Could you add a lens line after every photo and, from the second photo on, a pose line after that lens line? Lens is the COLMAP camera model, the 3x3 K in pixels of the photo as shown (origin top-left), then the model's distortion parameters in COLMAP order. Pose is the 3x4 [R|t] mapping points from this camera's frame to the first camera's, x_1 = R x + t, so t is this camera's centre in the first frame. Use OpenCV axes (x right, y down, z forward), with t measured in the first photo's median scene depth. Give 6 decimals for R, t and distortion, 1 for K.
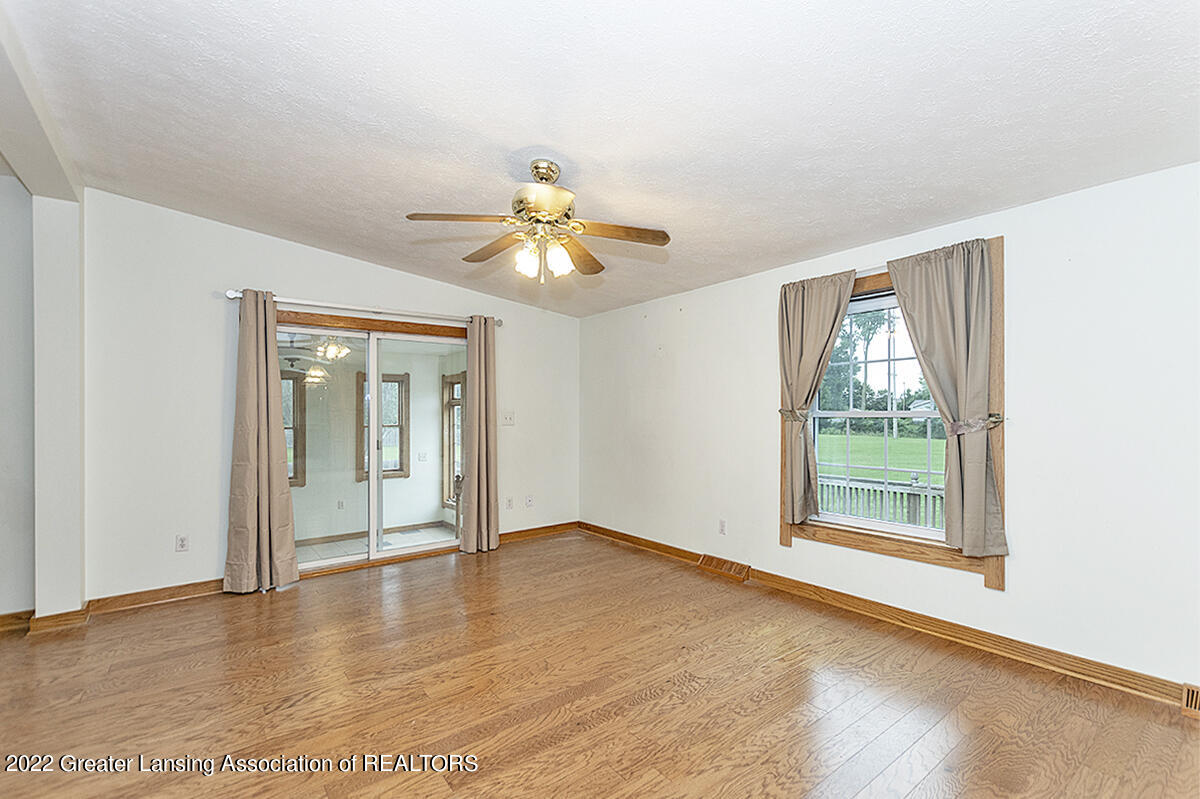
lens RADIAL K [[541.6, 0, 609.7], [0, 541.6, 407.5], [0, 0, 1]] dist [0.008825, -0.003522]
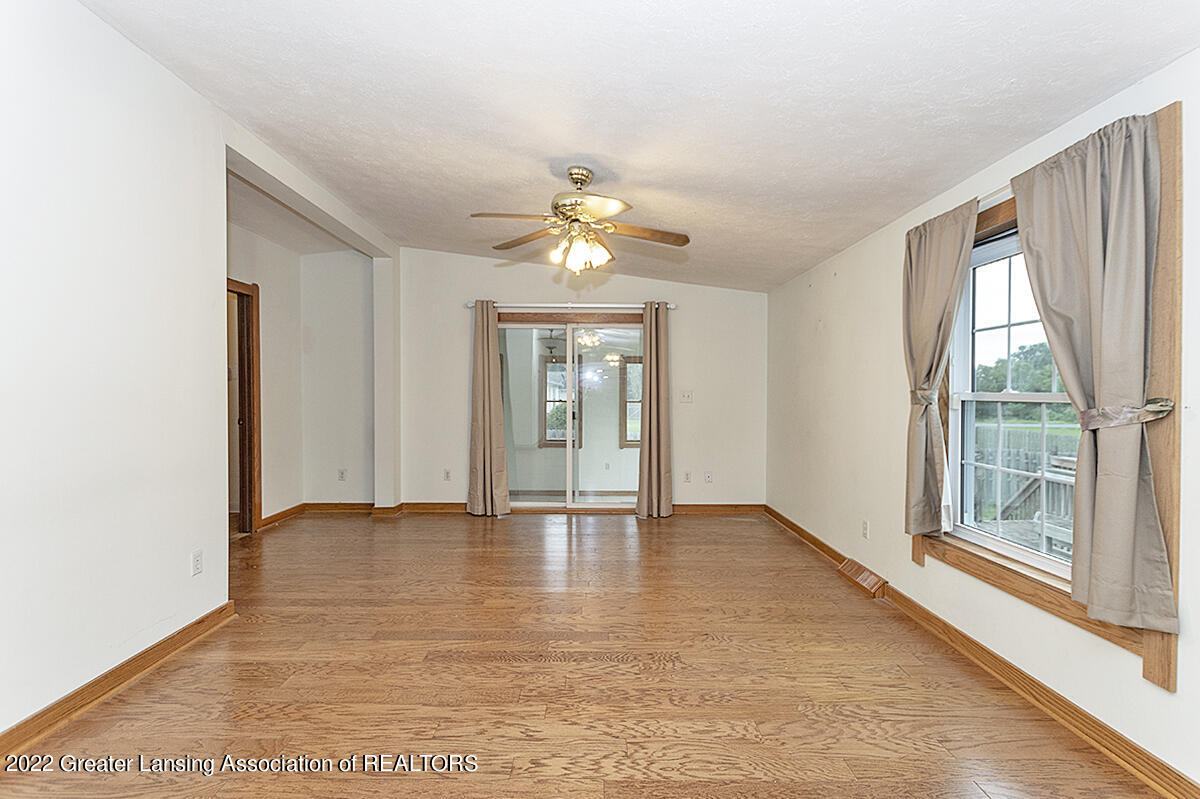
lens RADIAL K [[541.6, 0, 606.7], [0, 541.6, 393.4], [0, 0, 1]] dist [0.008825, -0.003522]
pose [[0.783845, 0.015111, -0.620773, 0.502414], [-0.008087, 0.999867, 0.014128, 0.001650], [0.620904, -0.006054, 0.783863, 0.116615]]
